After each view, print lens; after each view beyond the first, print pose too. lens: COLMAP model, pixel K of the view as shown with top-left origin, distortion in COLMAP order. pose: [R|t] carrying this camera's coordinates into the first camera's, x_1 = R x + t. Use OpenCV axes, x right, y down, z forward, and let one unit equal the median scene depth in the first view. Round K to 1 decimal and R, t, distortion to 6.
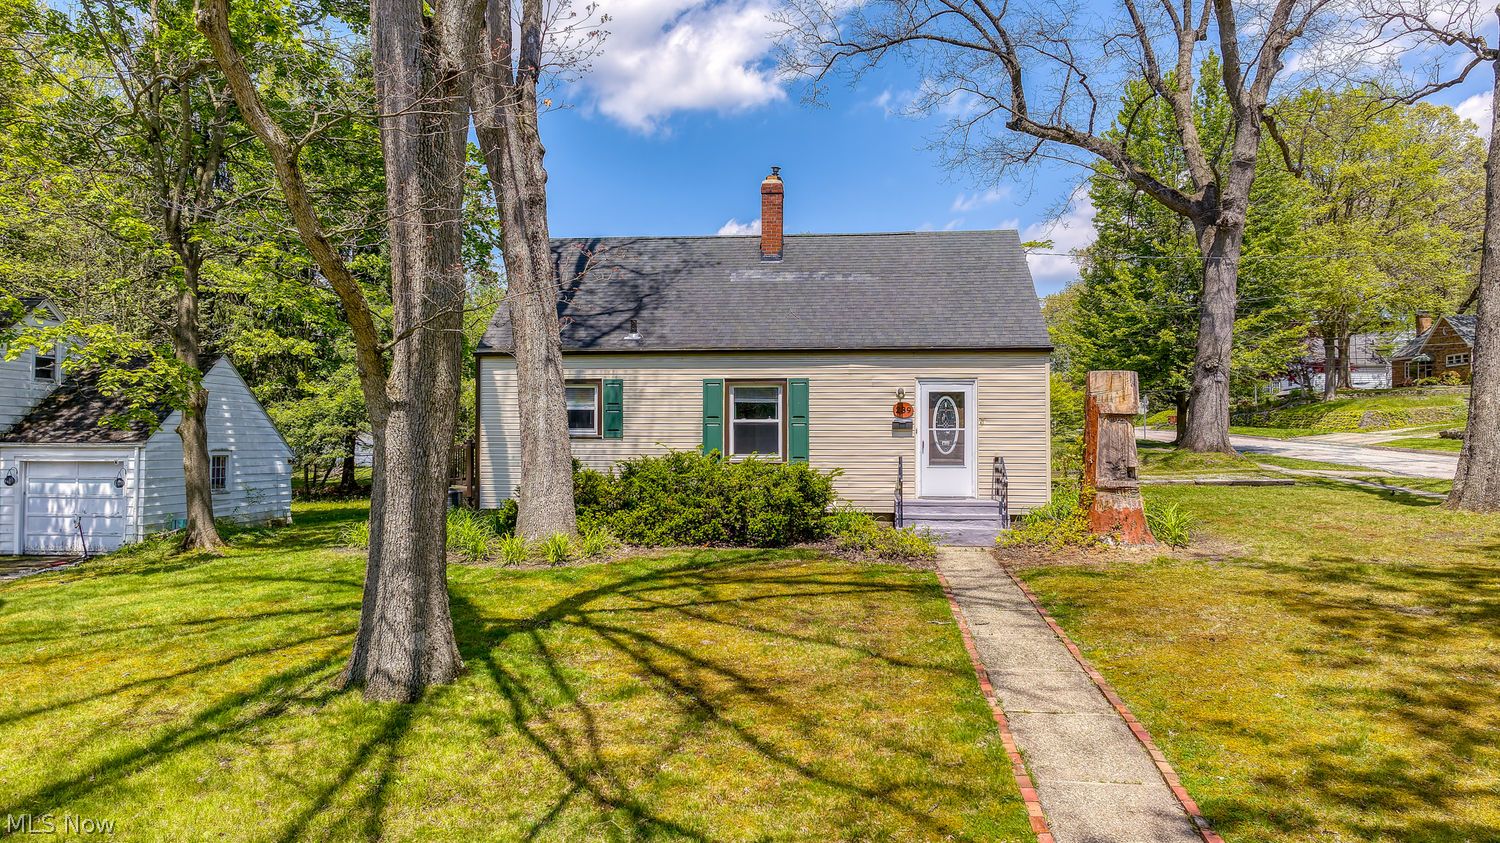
lens RADIAL K [[1054.0, 0, 750.0], [0, 1054.0, 421.5], [0, 0, 1]] dist [0.001316, 0.000358]
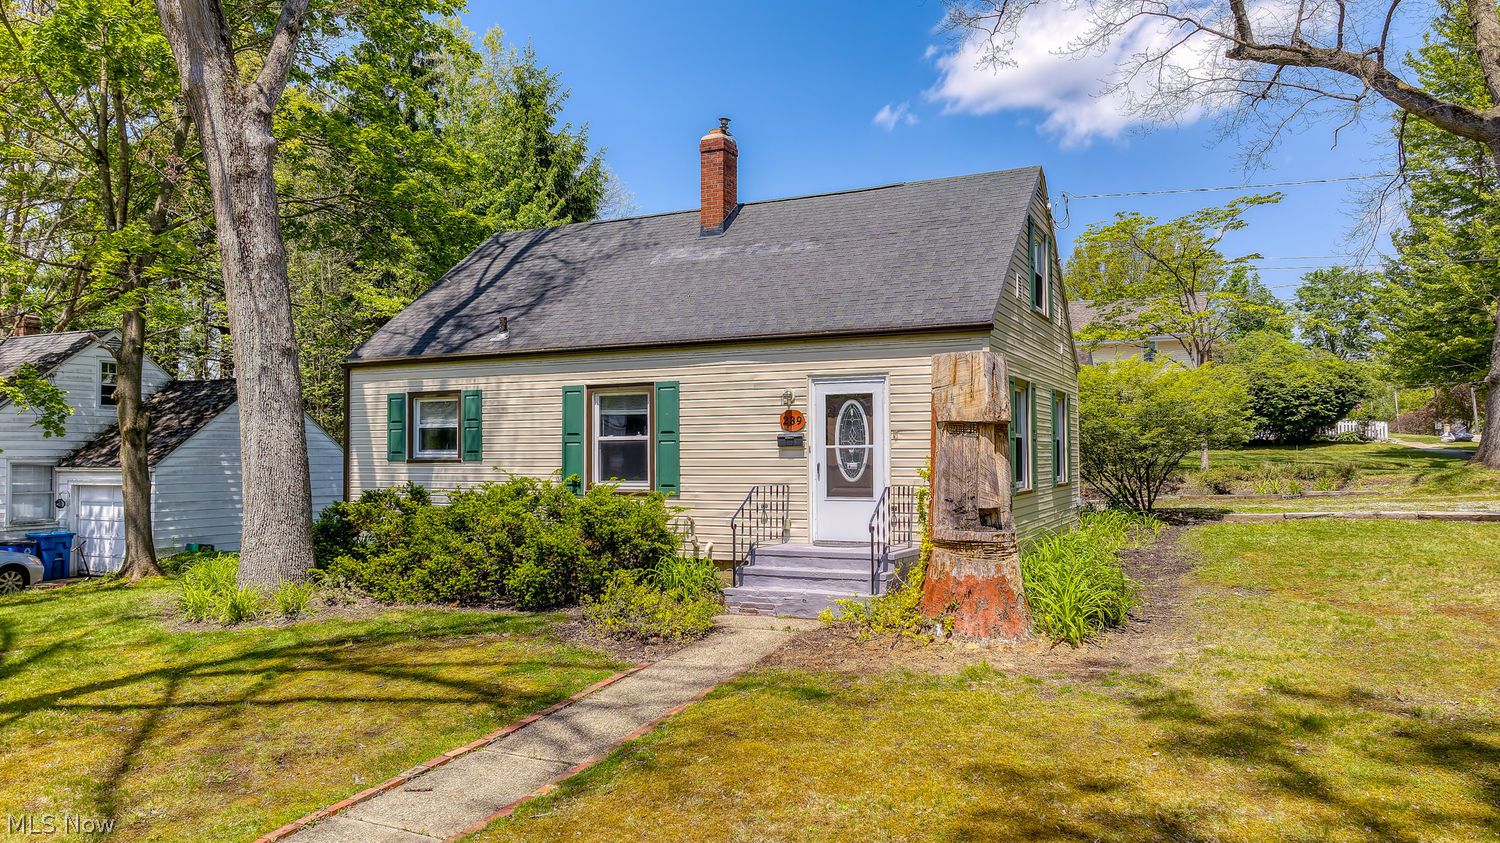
lens RADIAL K [[1035.4, 0, 750.0], [0, 1035.4, 421.5], [0, 0, 1]] dist [0.002725, -0.000893]
pose [[0.939207, -0.019366, -0.342805, 0.359334], [0.015381, 0.999779, -0.014340, -0.000434], [0.343007, 0.008196, 0.939297, 0.318966]]
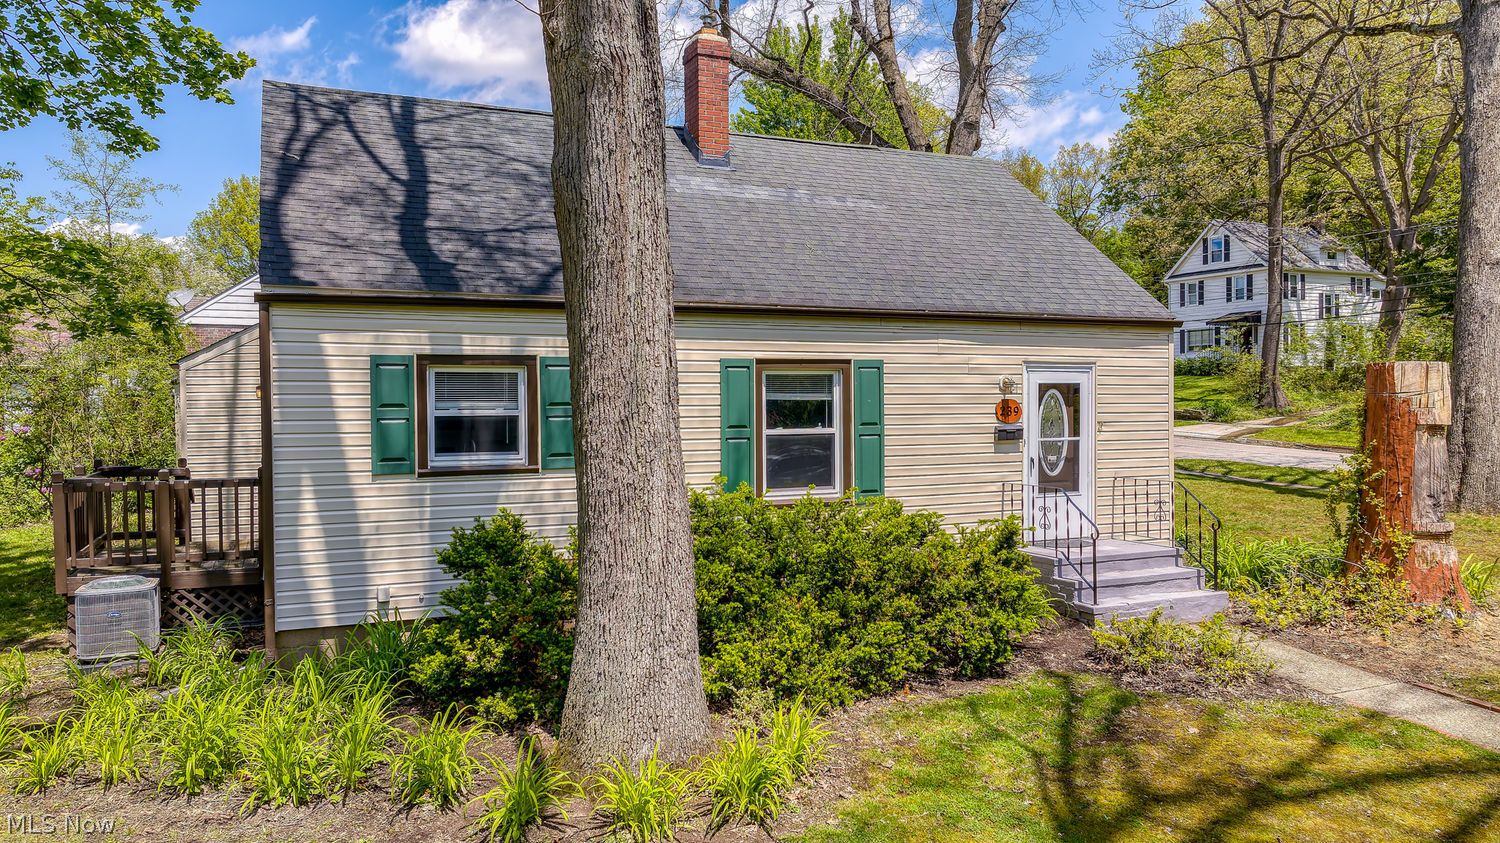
lens RADIAL K [[1035.4, 0, 750.0], [0, 1035.4, 421.5], [0, 0, 1]] dist [0.002725, -0.000893]
pose [[0.870970, -0.017420, 0.491028, -0.305168], [-0.001582, 0.999267, 0.038255, -0.028374], [-0.491334, -0.034096, 0.870304, 0.518241]]
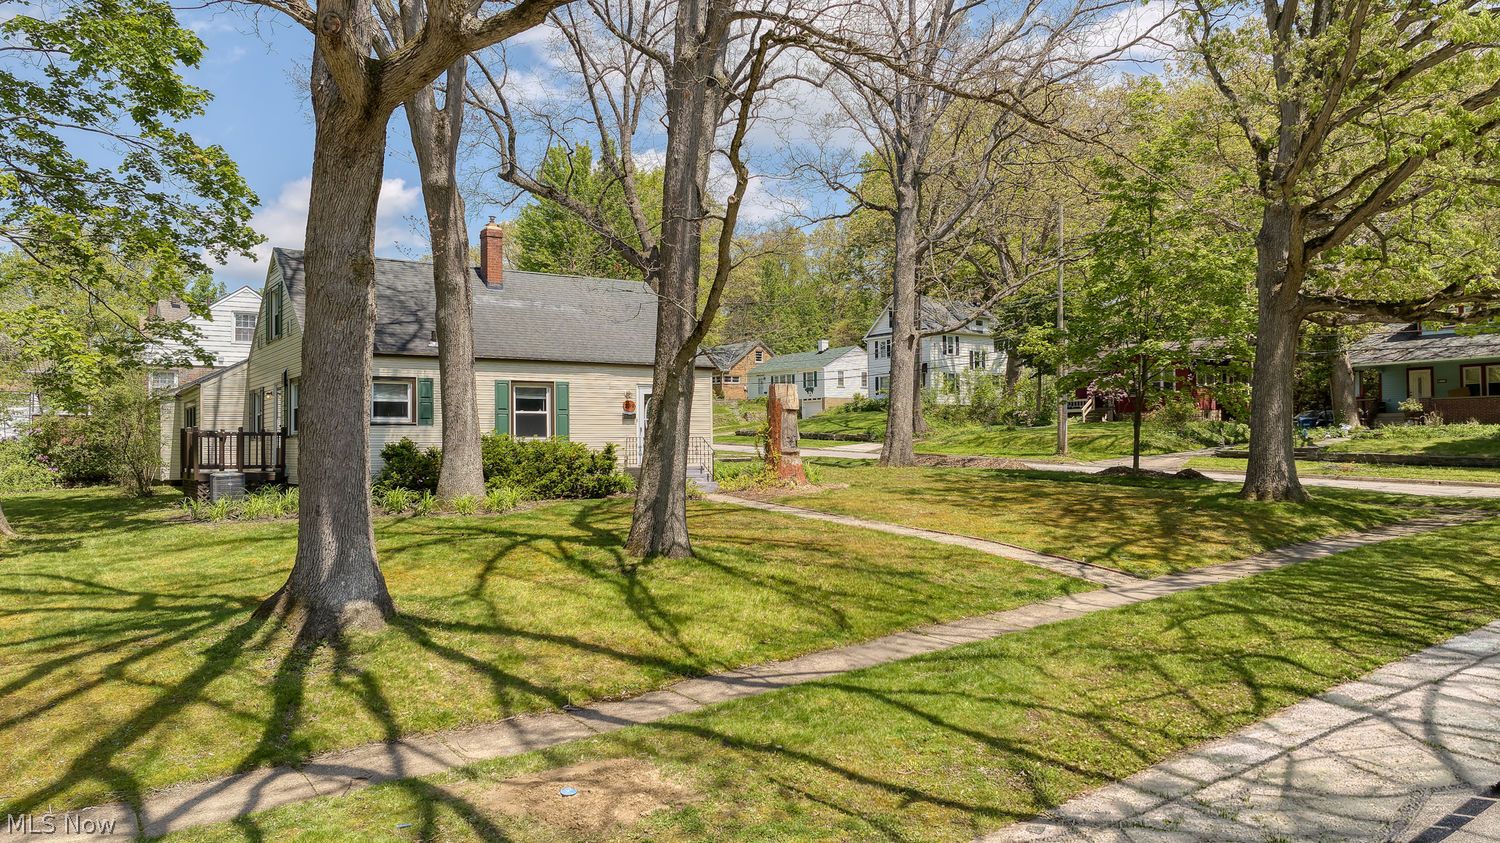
lens RADIAL K [[1035.4, 0, 750.0], [0, 1035.4, 421.5], [0, 0, 1]] dist [0.002725, -0.000893]
pose [[0.762482, 0.006529, 0.646977, -0.644629], [-0.002154, 0.999969, -0.007552, 0.020643], [-0.647006, 0.004364, 0.762472, -0.192258]]
